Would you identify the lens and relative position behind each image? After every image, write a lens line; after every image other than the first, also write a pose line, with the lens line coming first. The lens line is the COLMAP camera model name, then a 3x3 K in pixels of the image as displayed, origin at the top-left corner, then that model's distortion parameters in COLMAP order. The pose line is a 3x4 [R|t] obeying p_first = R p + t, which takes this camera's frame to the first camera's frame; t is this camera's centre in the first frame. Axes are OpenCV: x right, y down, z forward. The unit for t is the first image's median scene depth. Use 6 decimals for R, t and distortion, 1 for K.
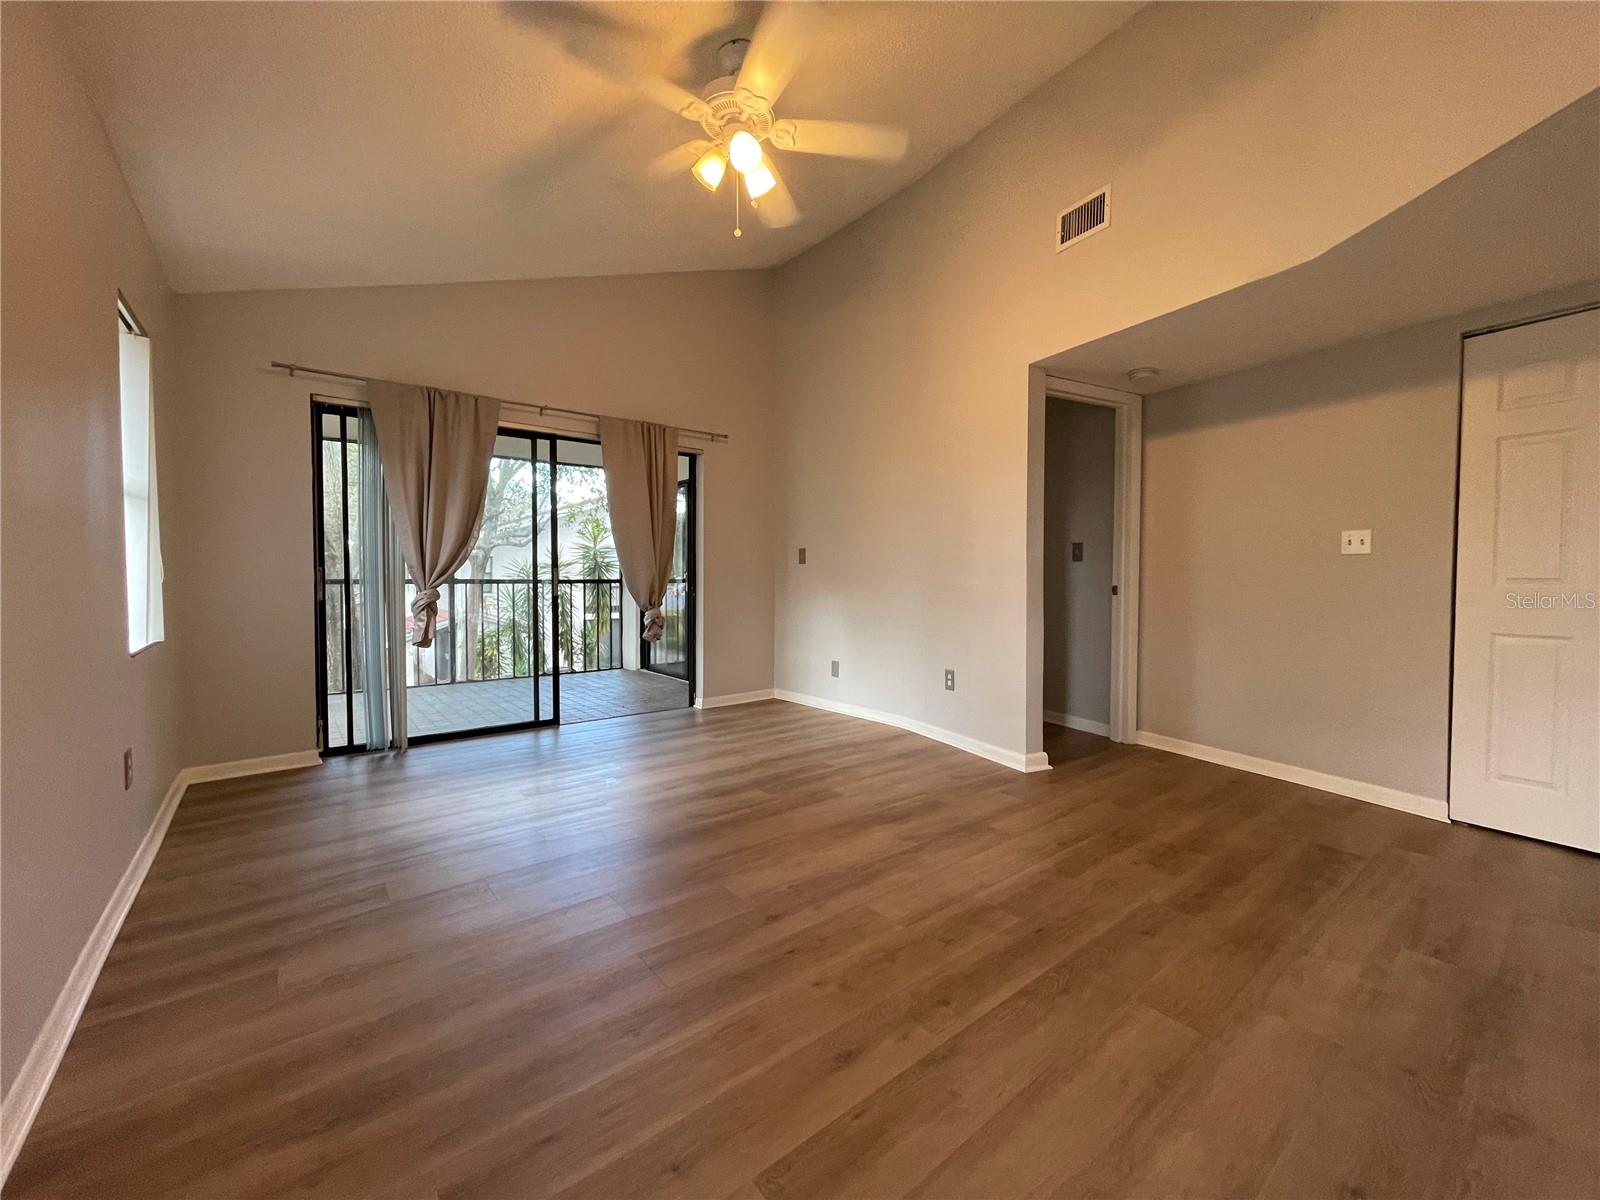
lens RADIAL K [[645.5, 0, 799.0], [0, 645.5, 584.9], [0, 0, 1]] dist [-0.000286, 0.000695]
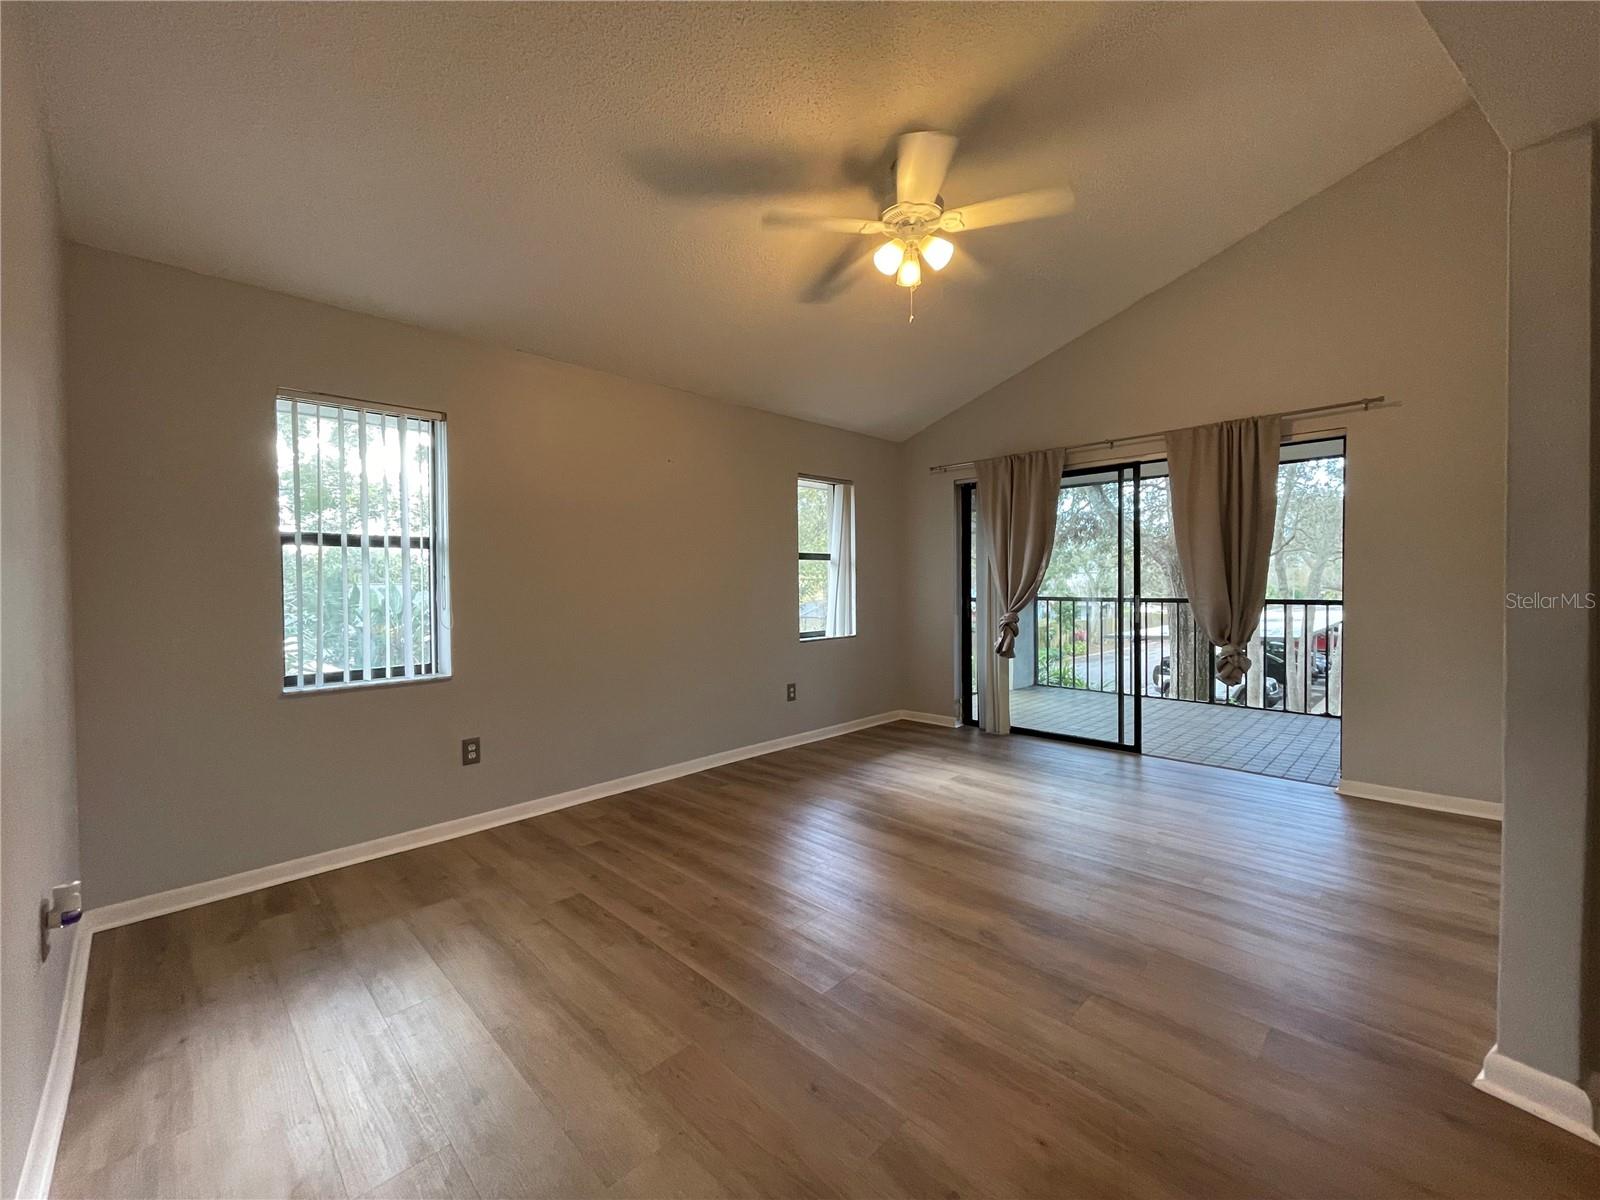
lens RADIAL K [[645.5, 0, 787.7], [0, 645.5, 574.5], [0, 0, 1]] dist [-0.000286, 0.000695]
pose [[0.110823, -0.016462, -0.993704, 0.640952], [-0.006116, 0.999833, -0.017246, -0.042772], [0.993821, 0.007988, 0.110704, 0.413950]]
